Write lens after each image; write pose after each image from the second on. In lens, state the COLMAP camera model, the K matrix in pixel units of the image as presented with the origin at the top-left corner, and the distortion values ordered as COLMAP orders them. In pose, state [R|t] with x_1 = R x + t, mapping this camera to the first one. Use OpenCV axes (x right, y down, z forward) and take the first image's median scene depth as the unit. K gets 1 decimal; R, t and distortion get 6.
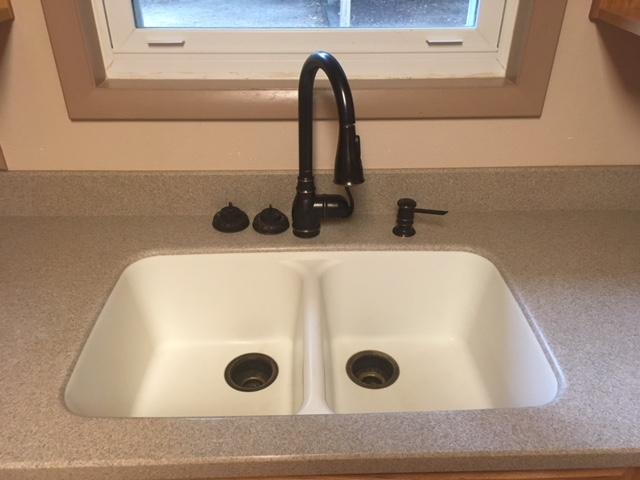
lens RADIAL K [[541.0, 0, 320.0], [0, 541.0, 240.0], [0, 0, 1]] dist [0.090793, -0.112912]
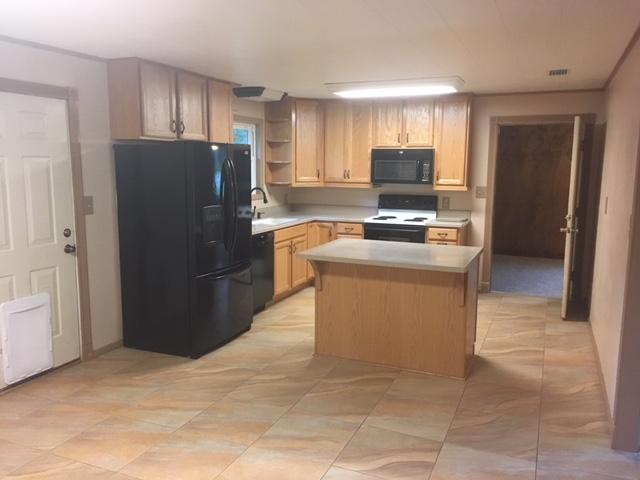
lens RADIAL K [[541.0, 0, 320.0], [0, 541.0, 240.0], [0, 0, 1]] dist [0.090793, -0.112912]
pose [[0.425600, -0.131498, 0.895306, -4.735115], [0.472916, 0.875843, -0.096170, 1.045393], [-0.771502, 0.464335, 0.434946, -1.881783]]
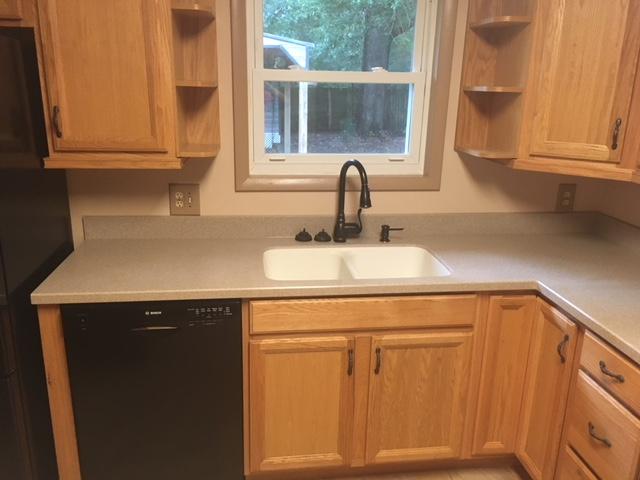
lens RADIAL K [[541.0, 0, 320.0], [0, 541.0, 240.0], [0, 0, 1]] dist [0.090793, -0.112912]
pose [[0.995258, -0.009983, 0.096757, -0.315534], [0.035290, 0.964004, -0.263537, 0.551296], [-0.090643, 0.265702, 0.959784, -1.069907]]
